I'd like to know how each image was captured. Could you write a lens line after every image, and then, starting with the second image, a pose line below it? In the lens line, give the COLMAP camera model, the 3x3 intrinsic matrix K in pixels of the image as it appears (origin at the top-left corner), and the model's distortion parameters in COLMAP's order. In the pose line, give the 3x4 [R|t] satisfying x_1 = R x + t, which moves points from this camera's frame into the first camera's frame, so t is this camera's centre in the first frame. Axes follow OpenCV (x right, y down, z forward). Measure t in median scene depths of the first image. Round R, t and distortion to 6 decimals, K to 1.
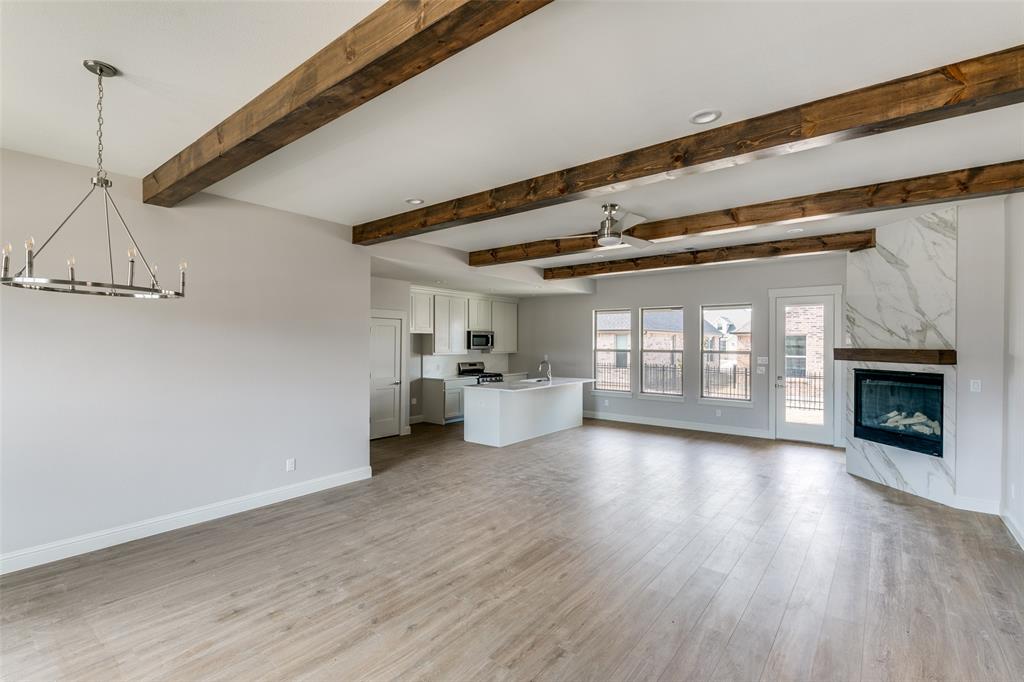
lens RADIAL K [[438.9, 0, 542.2], [0, 438.9, 335.0], [0, 0, 1]] dist [0.012522, -0.004709]
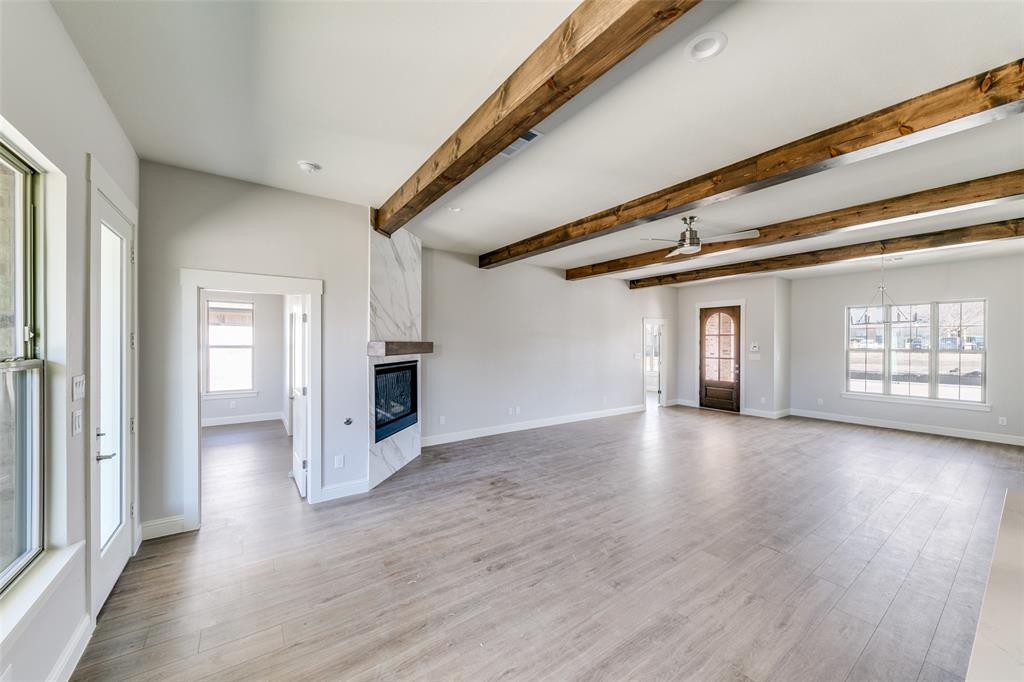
lens RADIAL K [[380.6, 0, 488.6], [0, 380.6, 345.9], [0, 0, 1]] dist [0.006282, -0.001836]
pose [[-0.928385, -0.013052, 0.371391, 0.203218], [-0.017677, 0.999803, -0.009051, 0.039528], [-0.371200, -0.014968, -0.928432, 1.609642]]
